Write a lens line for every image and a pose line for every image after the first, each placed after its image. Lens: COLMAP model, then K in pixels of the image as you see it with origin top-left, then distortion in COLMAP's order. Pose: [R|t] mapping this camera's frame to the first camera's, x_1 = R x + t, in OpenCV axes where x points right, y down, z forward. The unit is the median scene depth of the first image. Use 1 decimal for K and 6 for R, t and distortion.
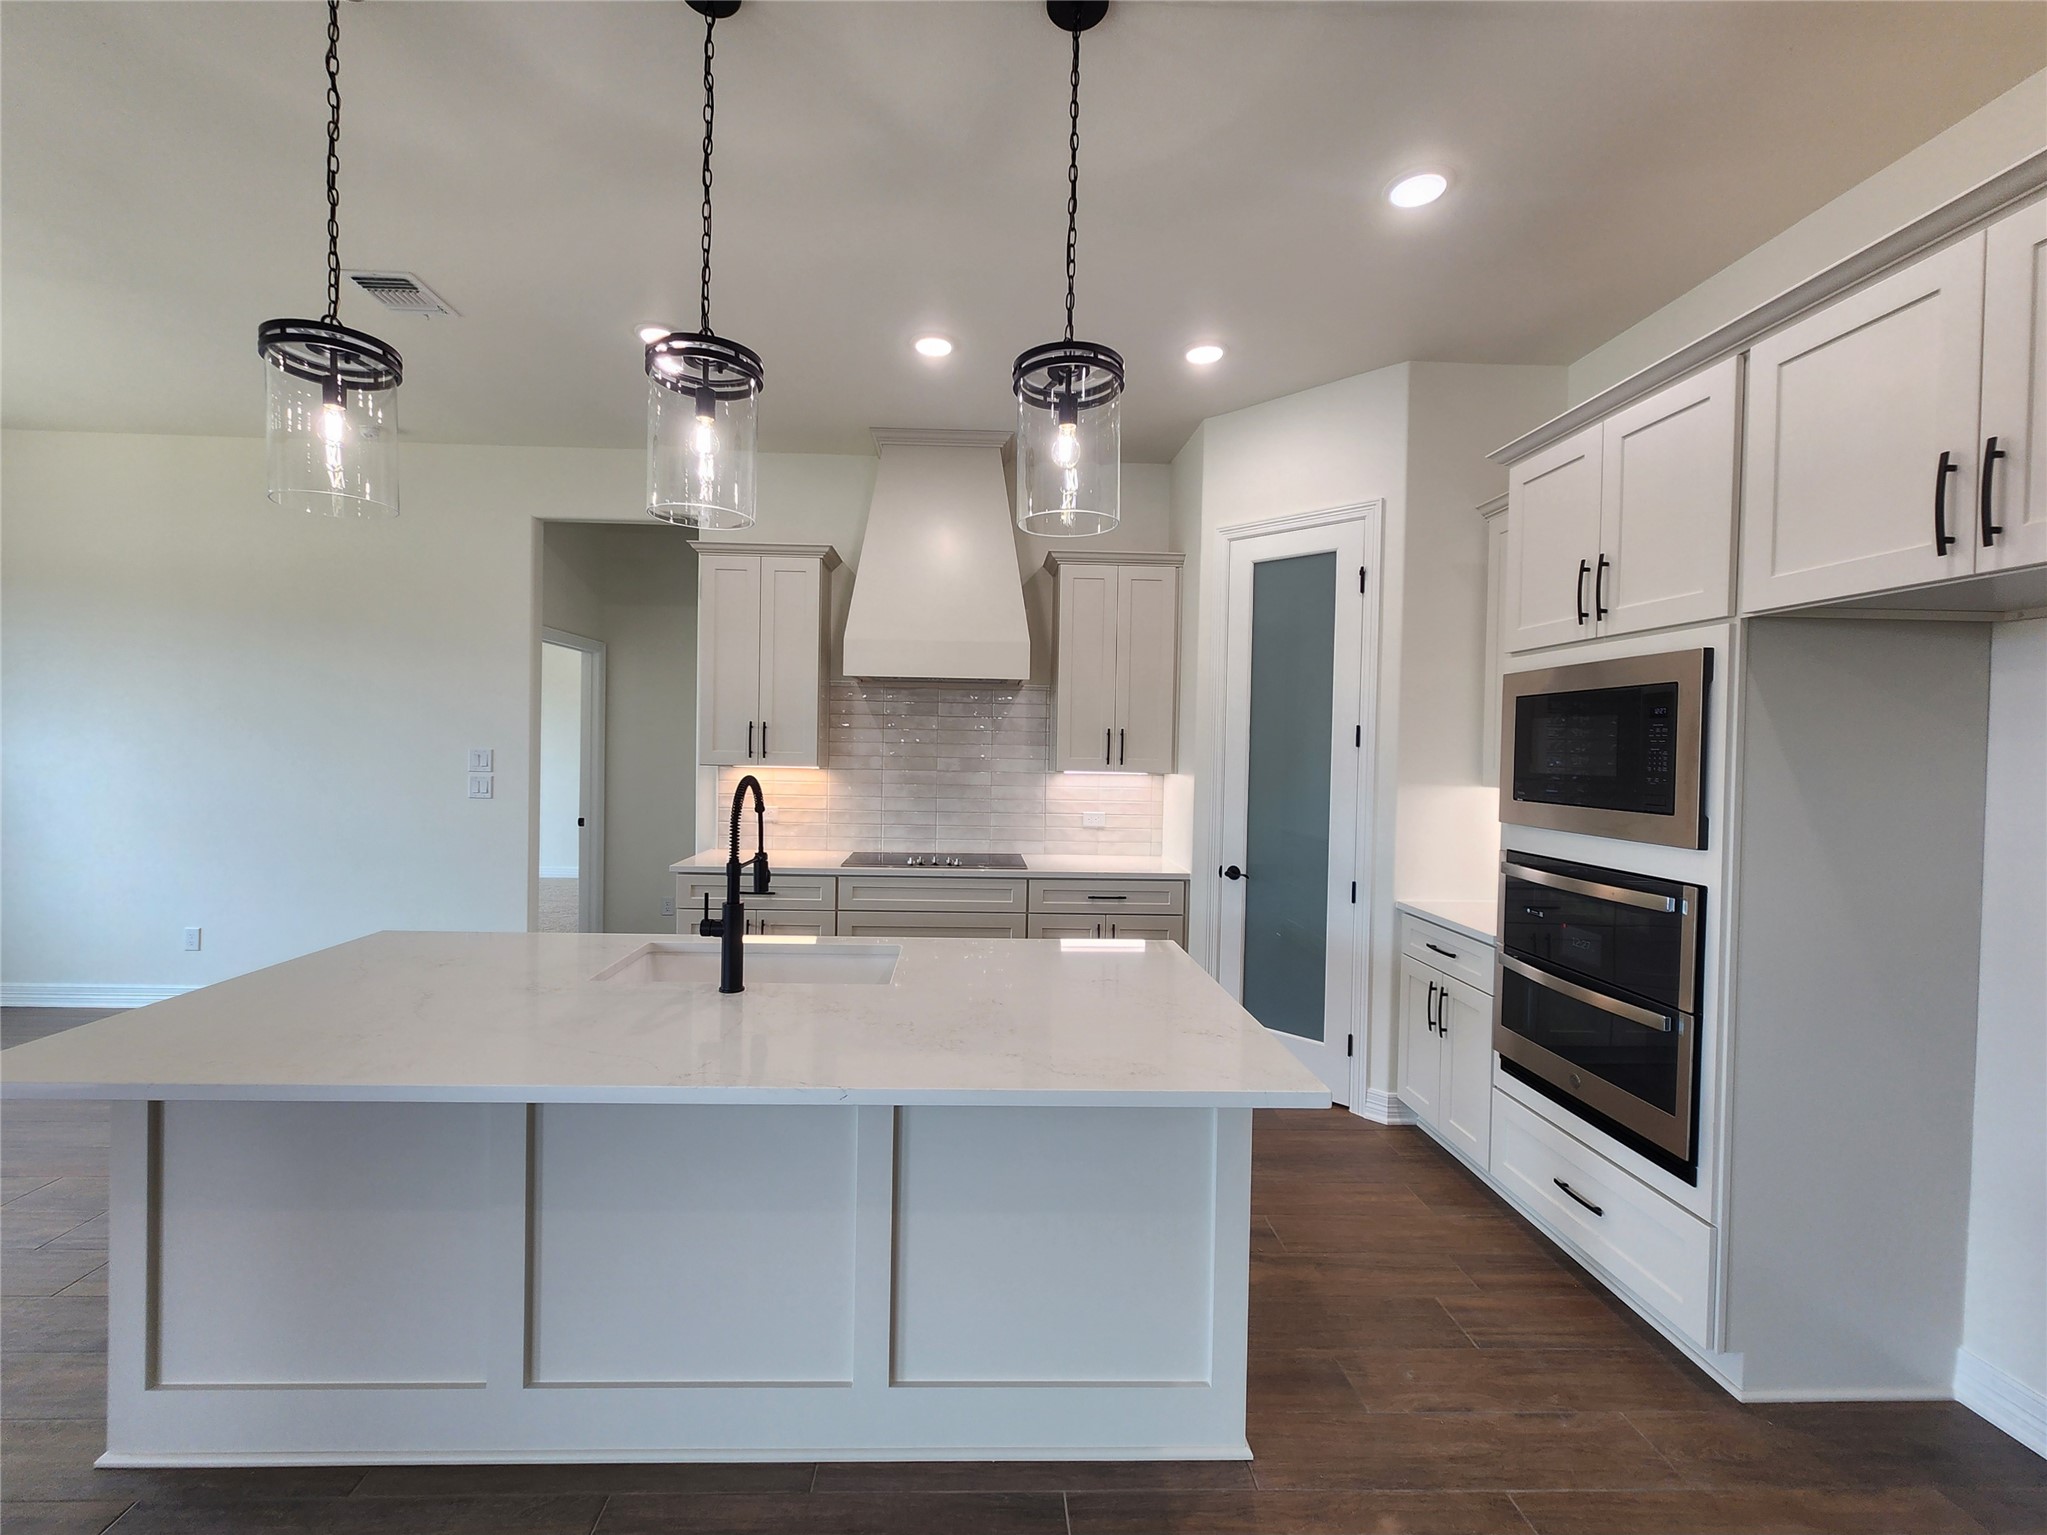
lens RADIAL K [[836.7, 0, 988.8], [0, 836.7, 759.4], [0, 0, 1]] dist [0.000946, -0.000363]
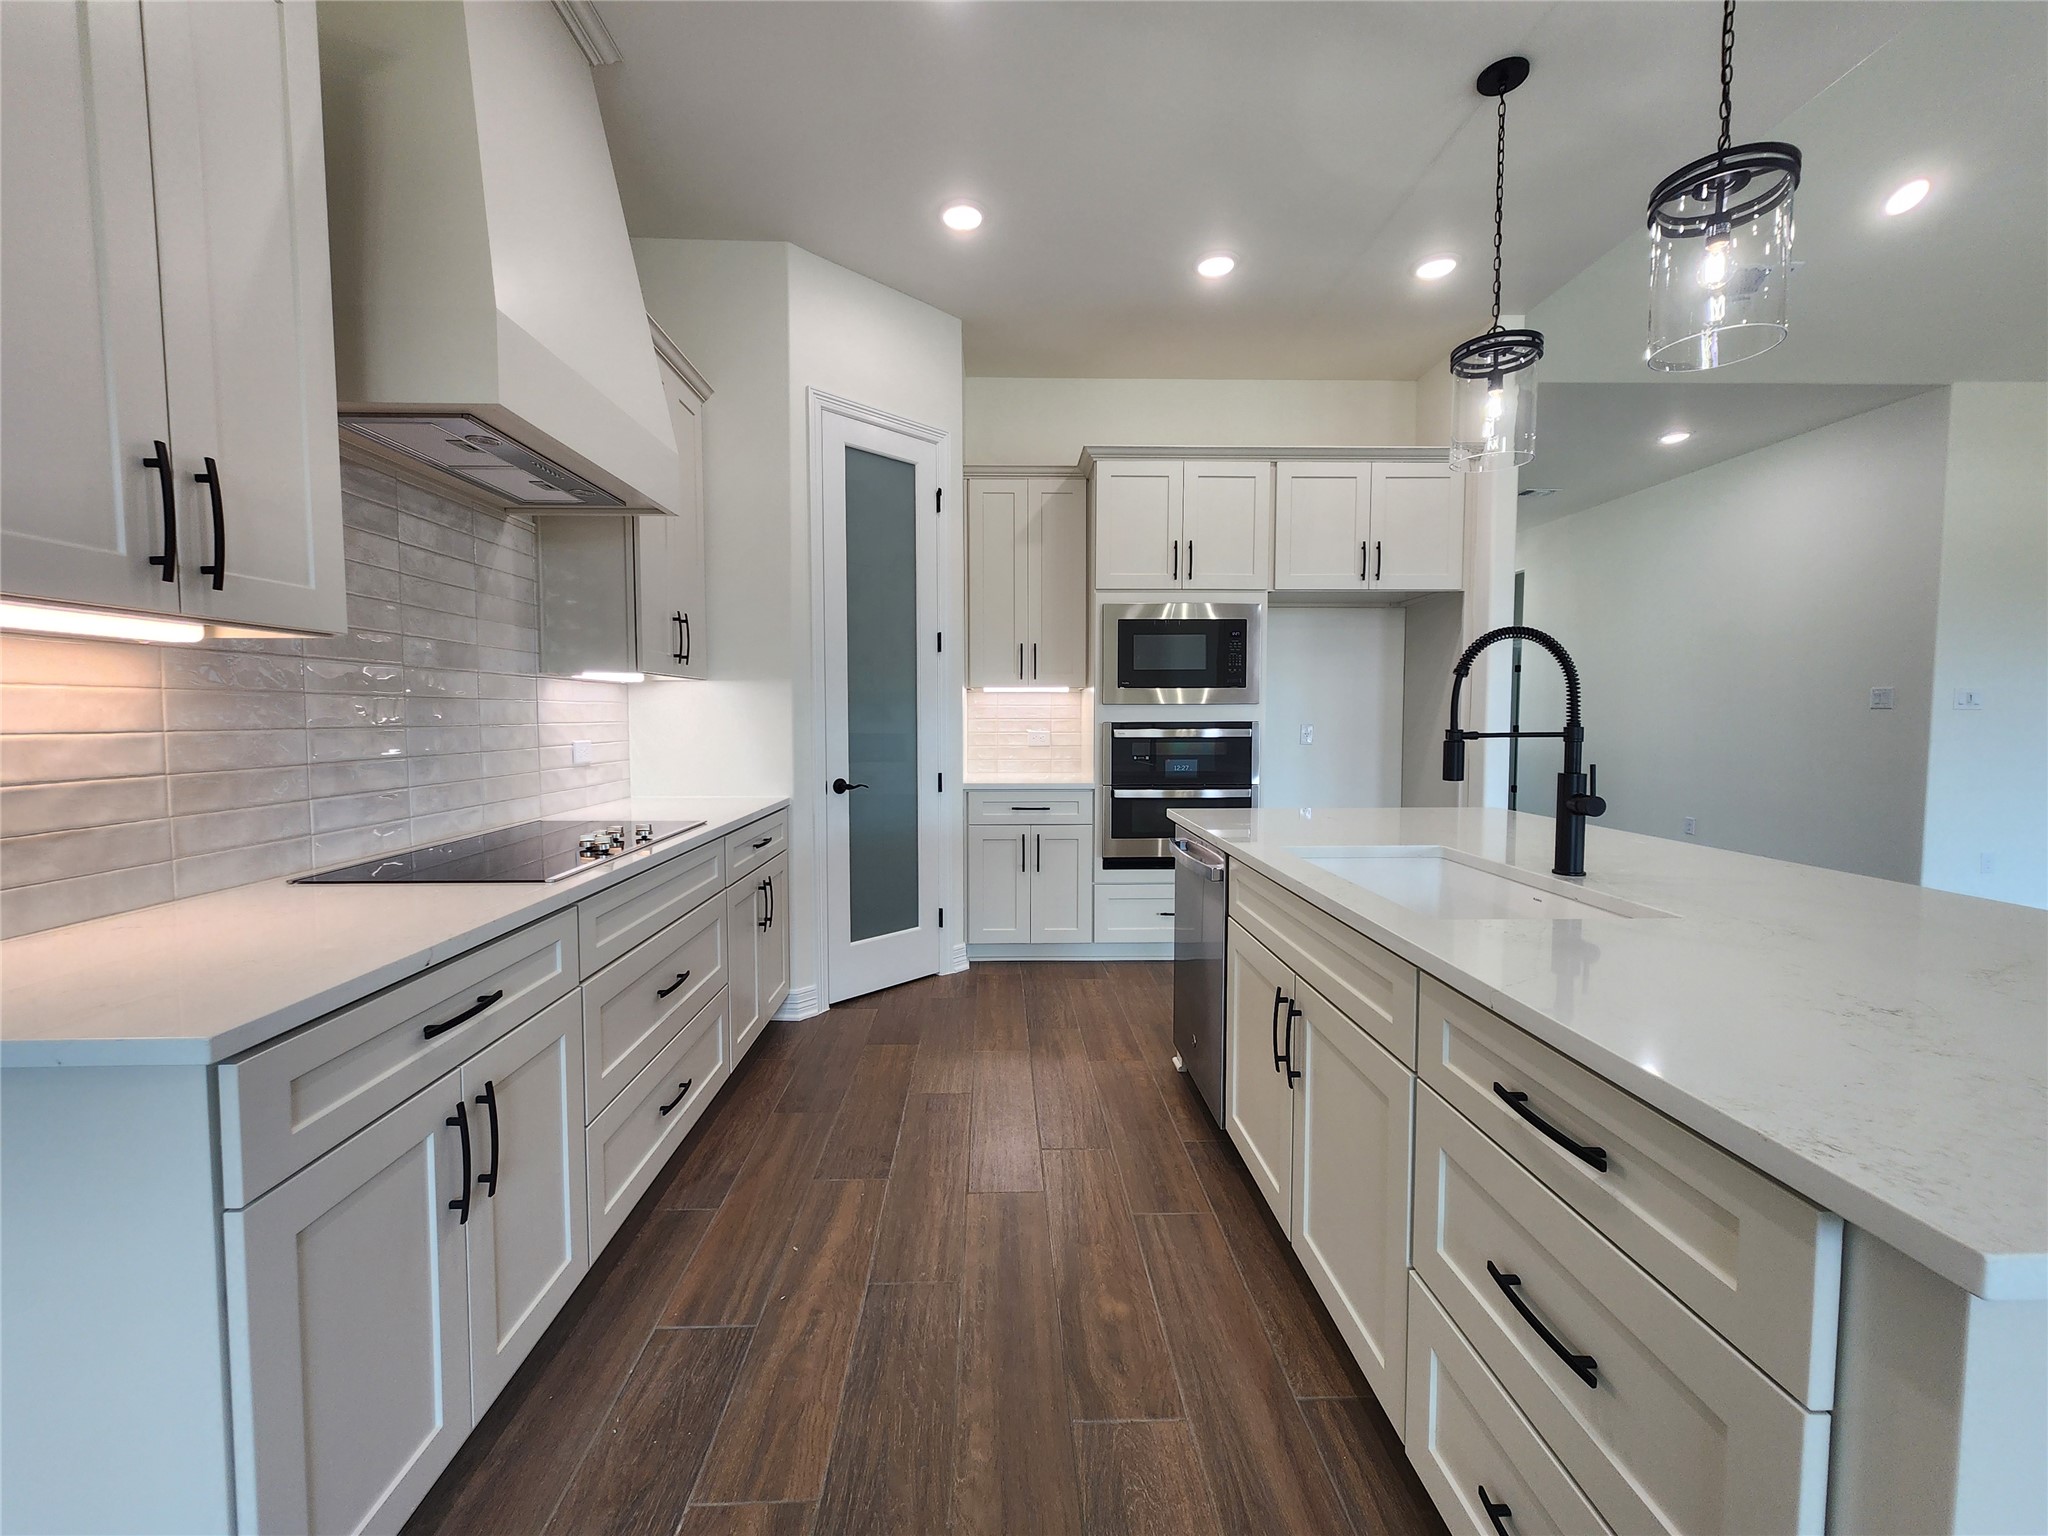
lens RADIAL K [[837.1, 0, 989.3], [0, 837.1, 759.9], [0, 0, 1]] dist [0.000946, -0.000363]
pose [[0.018478, -0.073213, 0.997145, -0.685739], [0.015904, 0.997211, 0.072923, 0.049024], [-0.999703, 0.014511, 0.019591, 0.923338]]
